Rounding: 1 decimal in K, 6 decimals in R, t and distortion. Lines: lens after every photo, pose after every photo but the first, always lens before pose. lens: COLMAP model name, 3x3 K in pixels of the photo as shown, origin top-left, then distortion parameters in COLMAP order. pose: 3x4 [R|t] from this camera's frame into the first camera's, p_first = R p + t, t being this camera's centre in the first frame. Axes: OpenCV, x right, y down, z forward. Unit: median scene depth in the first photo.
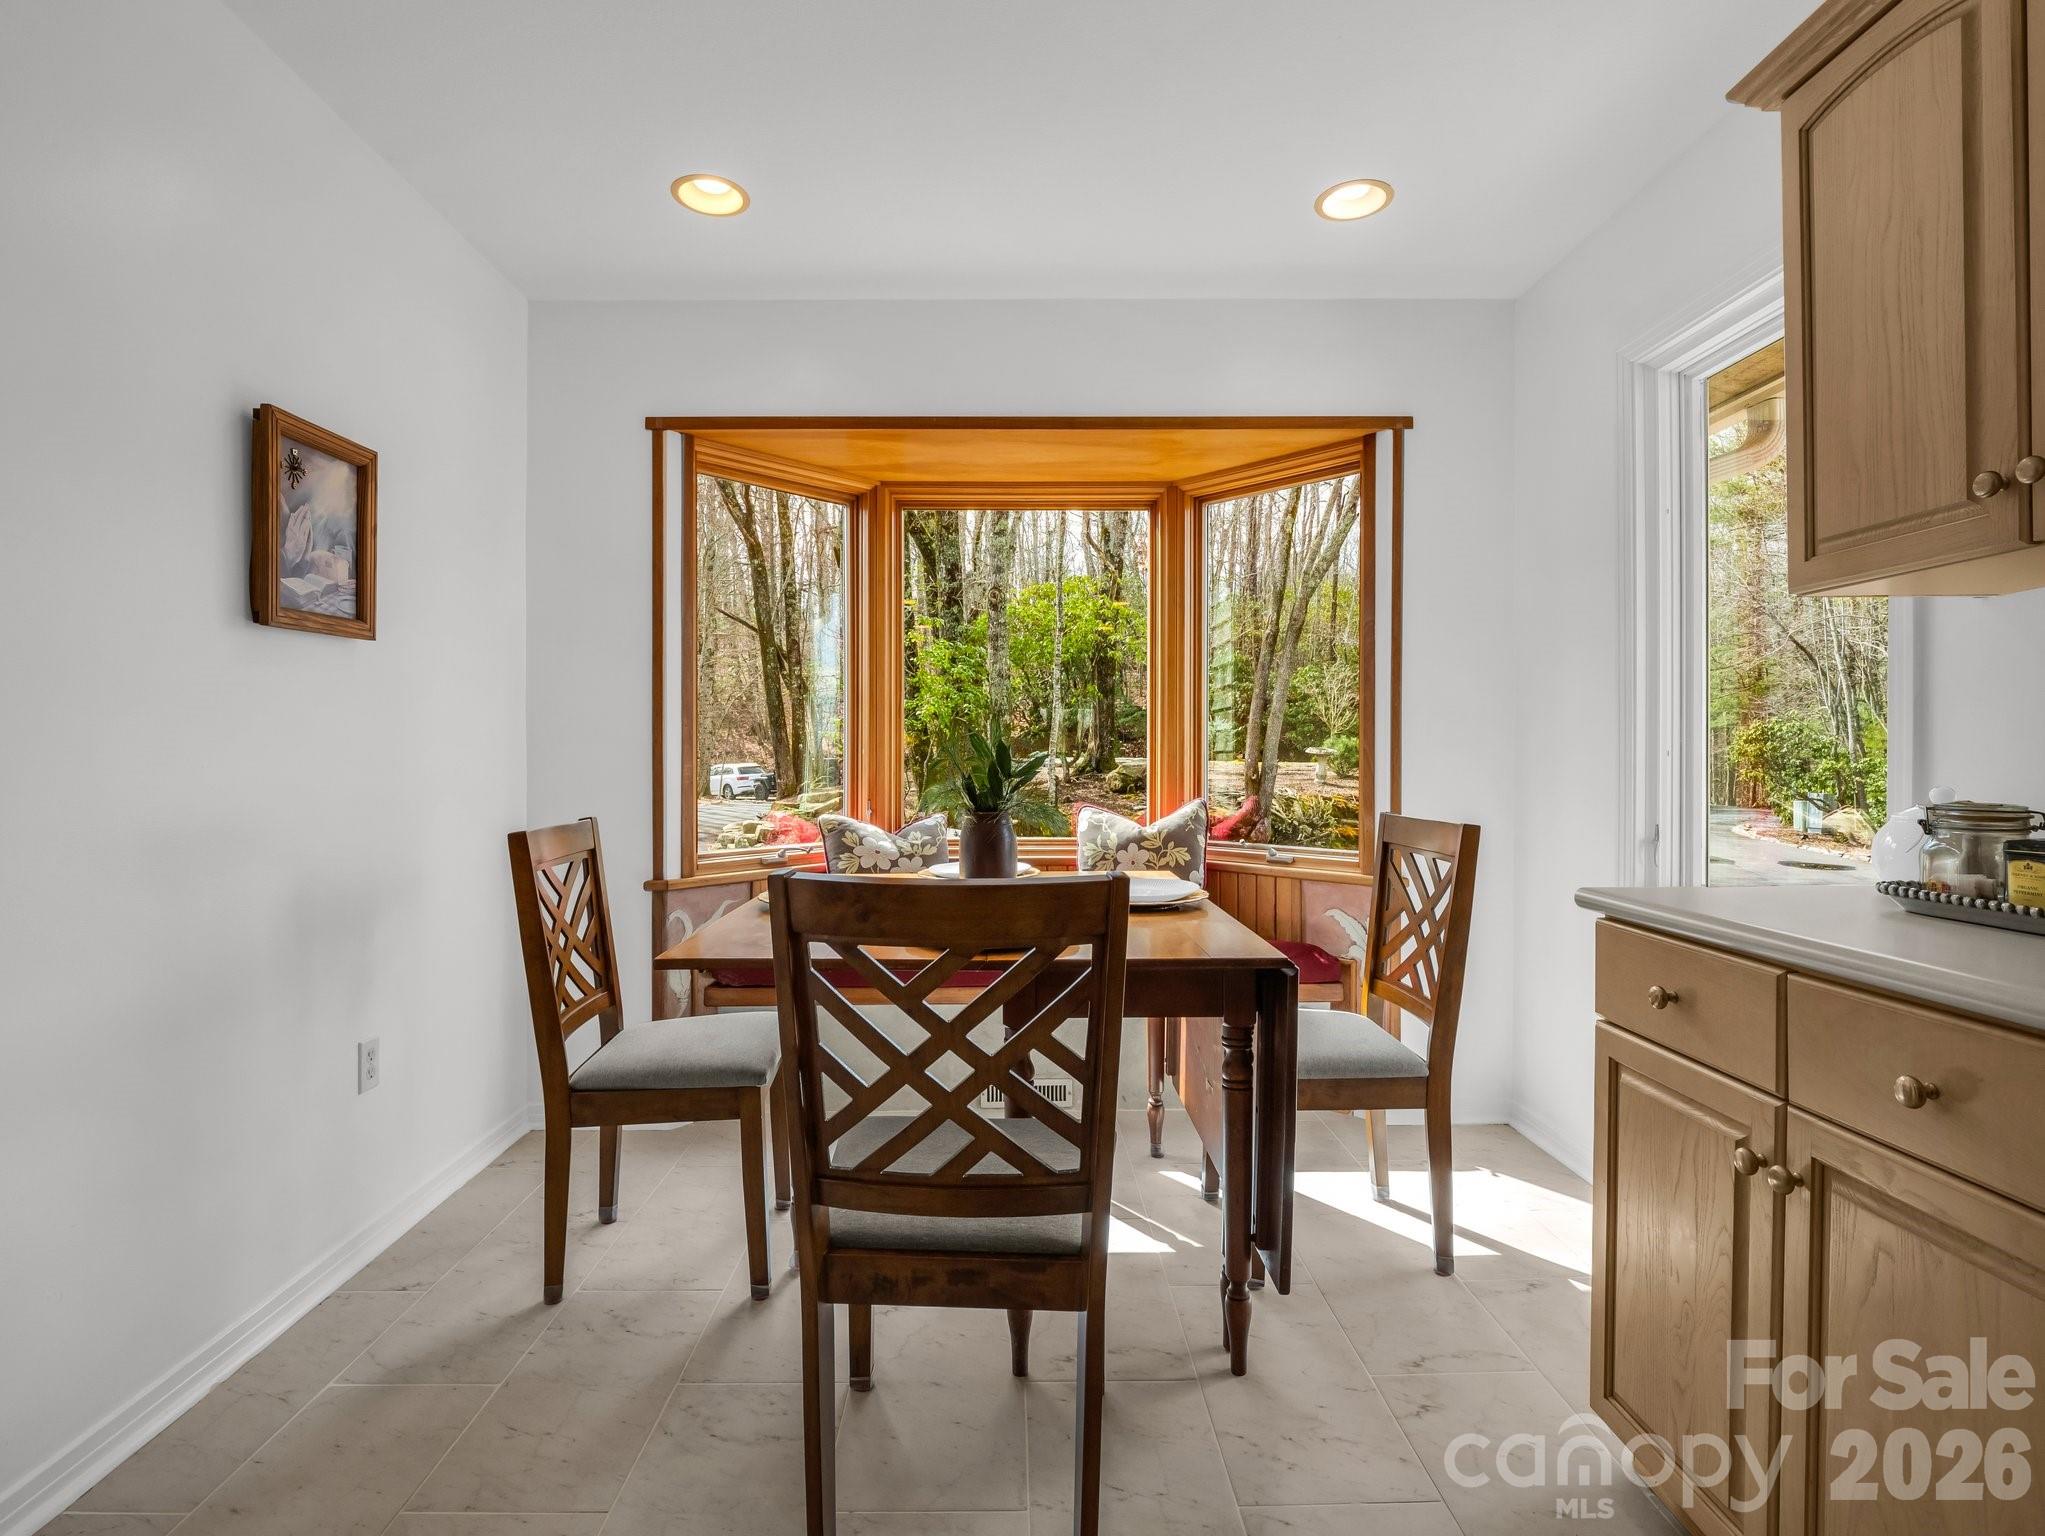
lens RADIAL K [[1002.4, 0, 1018.7], [0, 1002.4, 759.3], [0, 0, 1]] dist [0.002200, -0.011276]
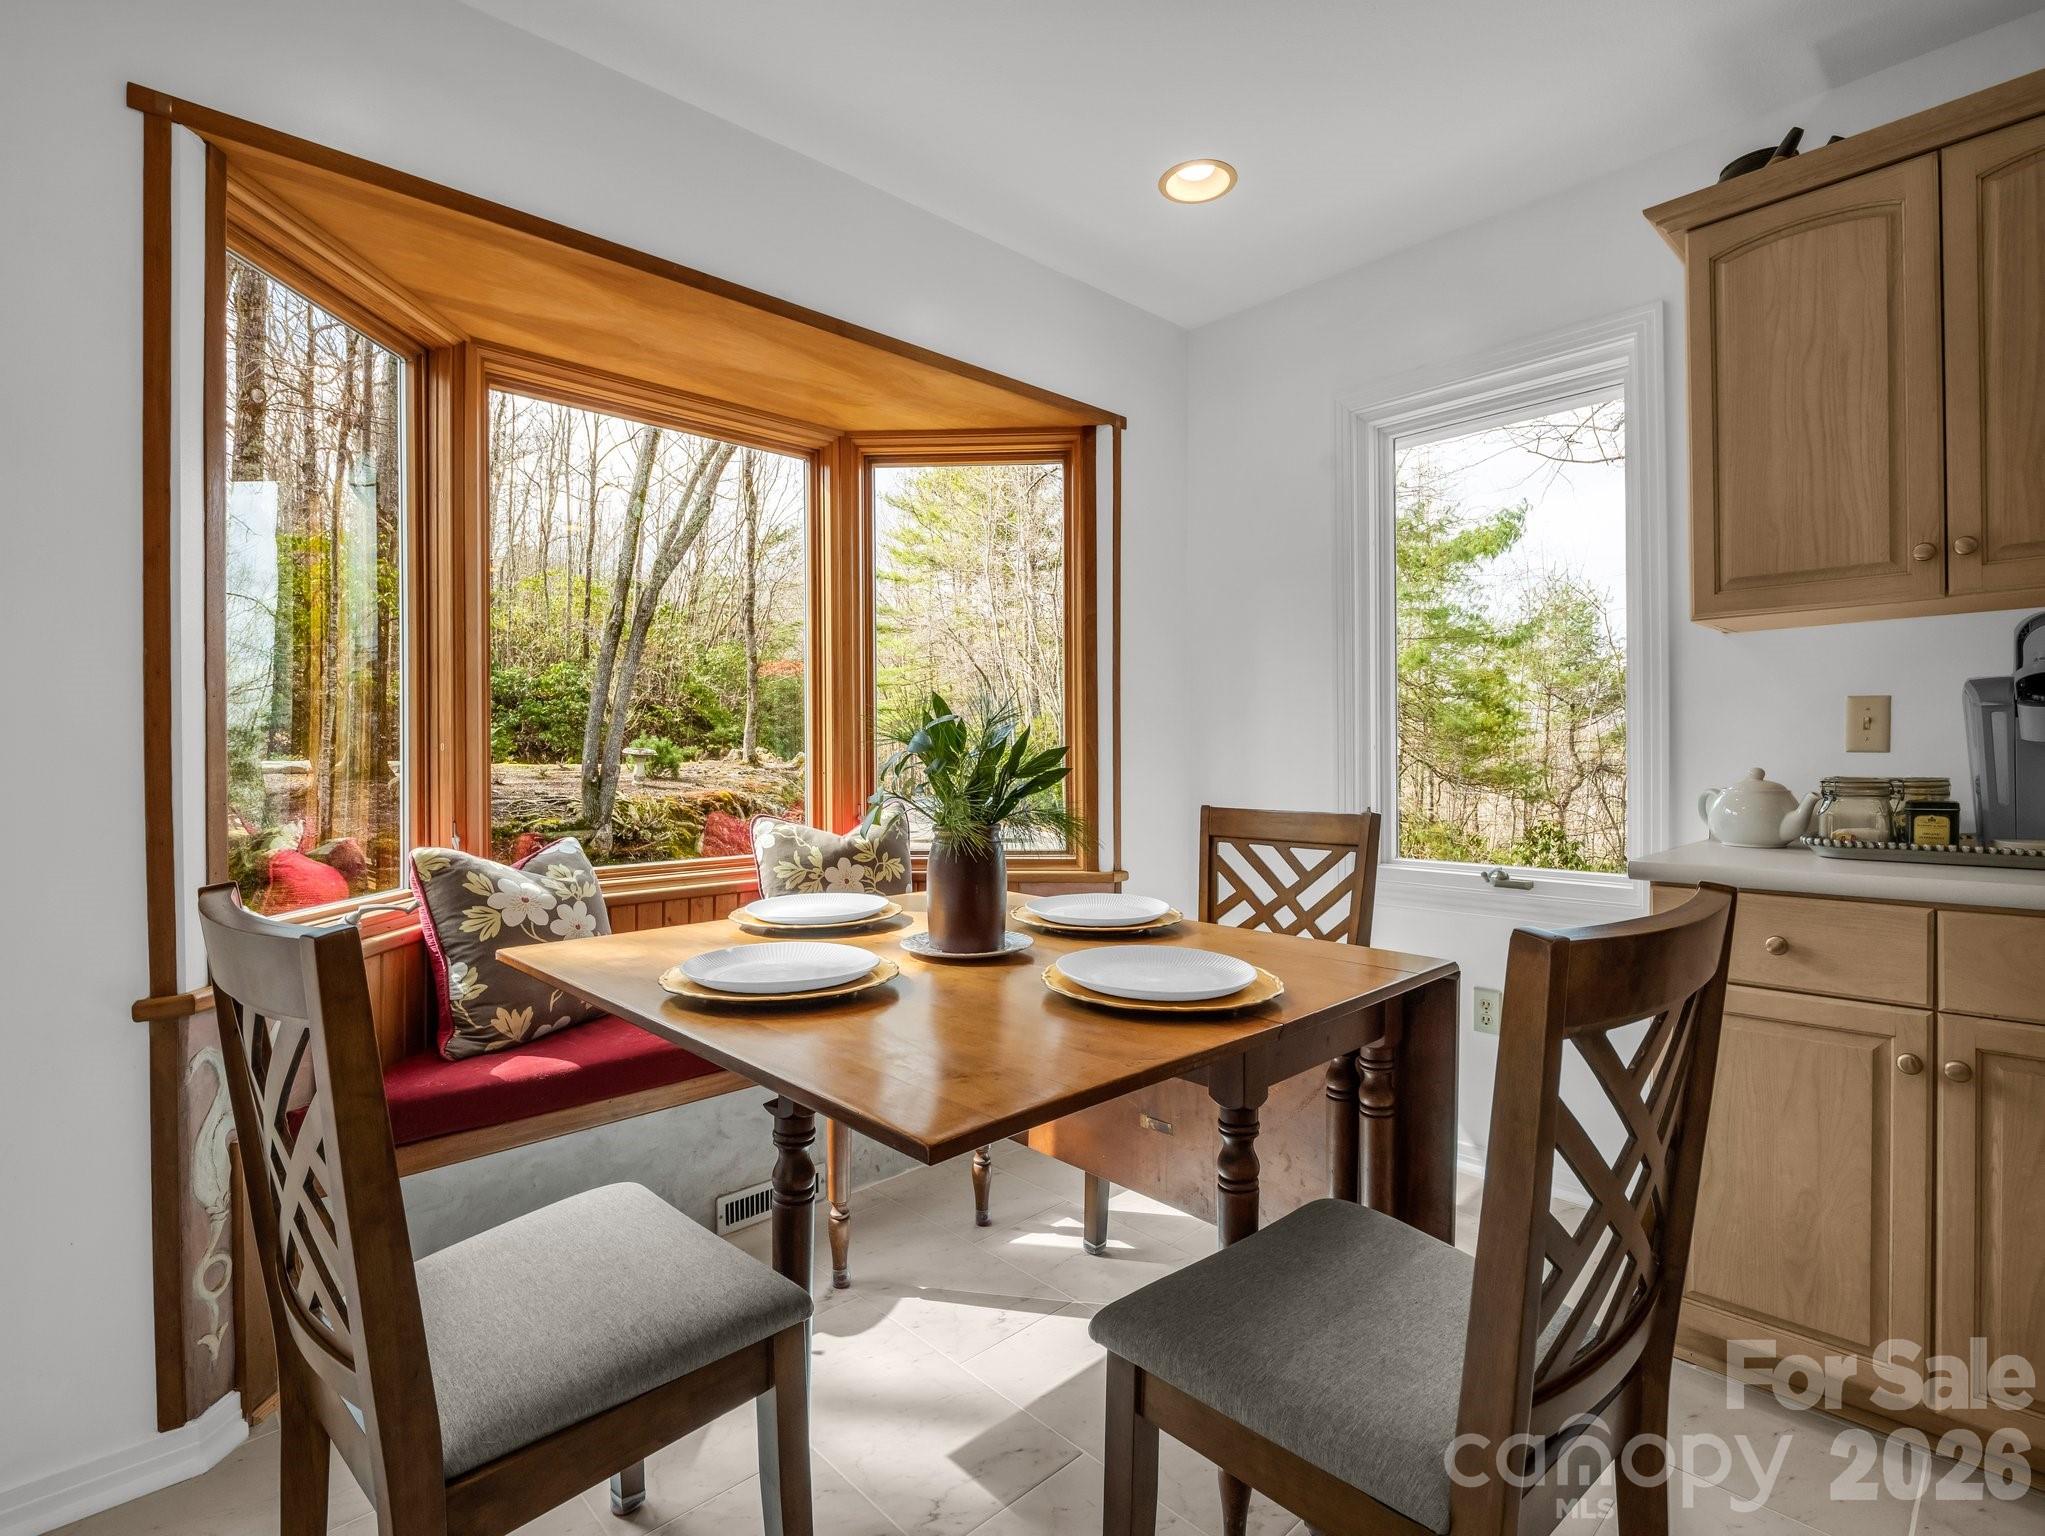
lens RADIAL K [[992.0, 0, 994.2], [0, 992.0, 759.6], [0, 0, 1]] dist [0.003625, -0.012766]
pose [[0.739640, -0.006662, 0.672969, -0.348612], [0.007787, 0.999969, 0.001340, 0.002503], [-0.672957, 0.004249, 0.739669, 0.313239]]
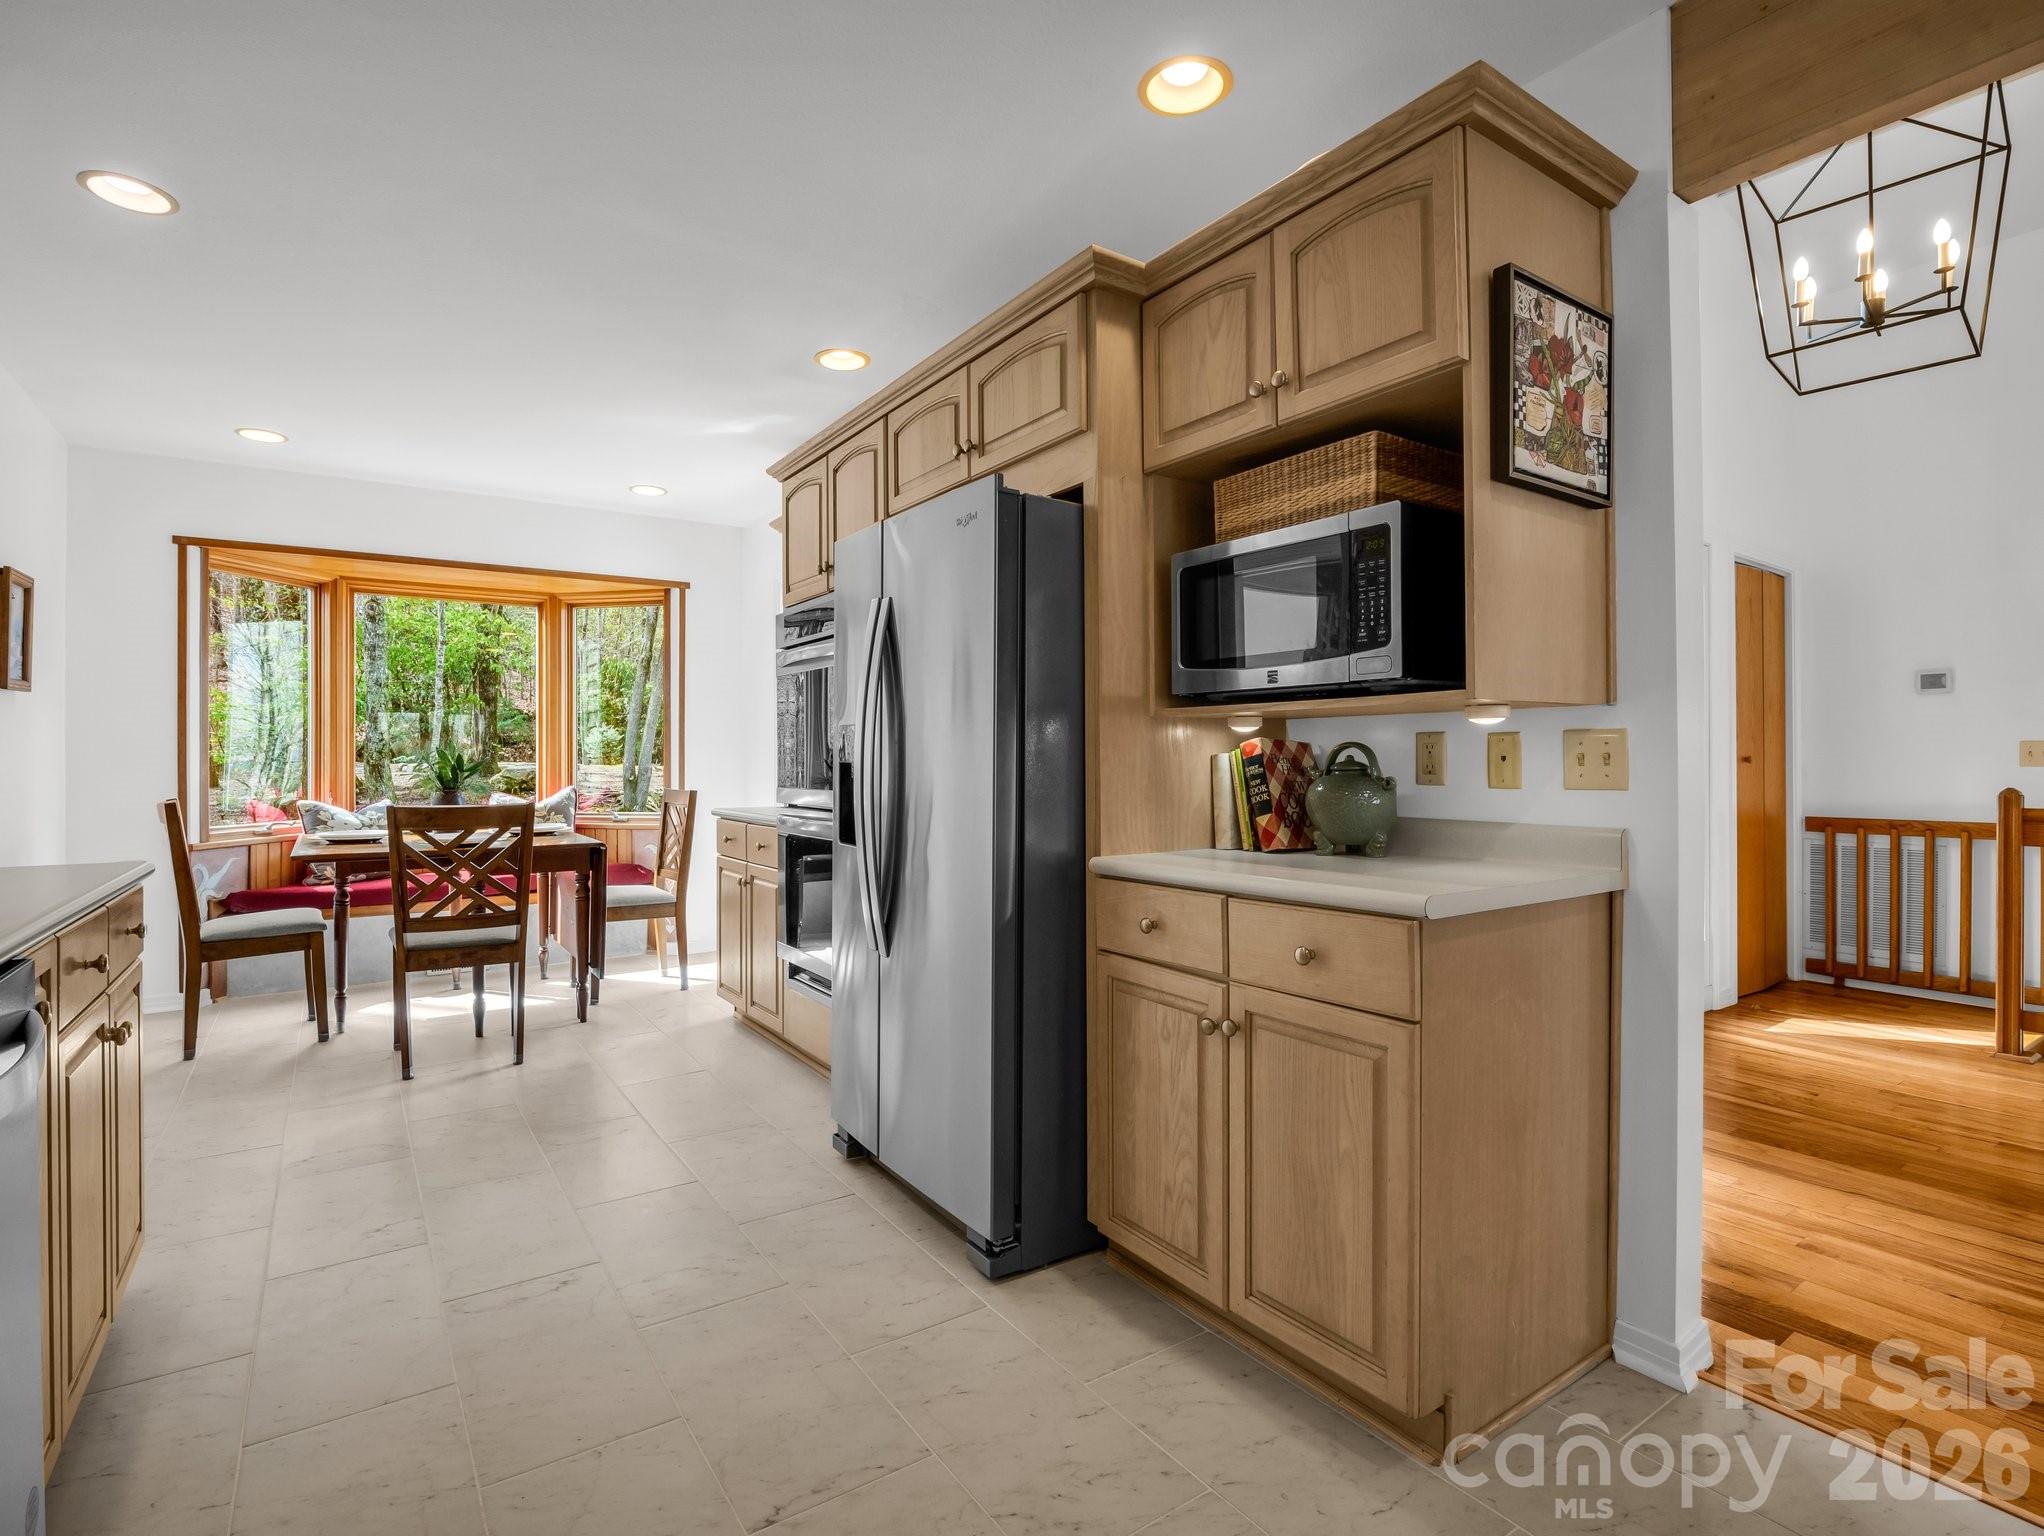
lens RADIAL K [[1013.0, 0, 1023.6], [0, 1013.0, 757.7], [0, 0, 1]] dist [0.000039, -0.015062]
pose [[0.834596, -0.001208, 0.550861, -0.125577], [0.004285, 0.999982, -0.004300, 0.002425], [-0.550845, 0.005949, 0.834586, -0.864482]]
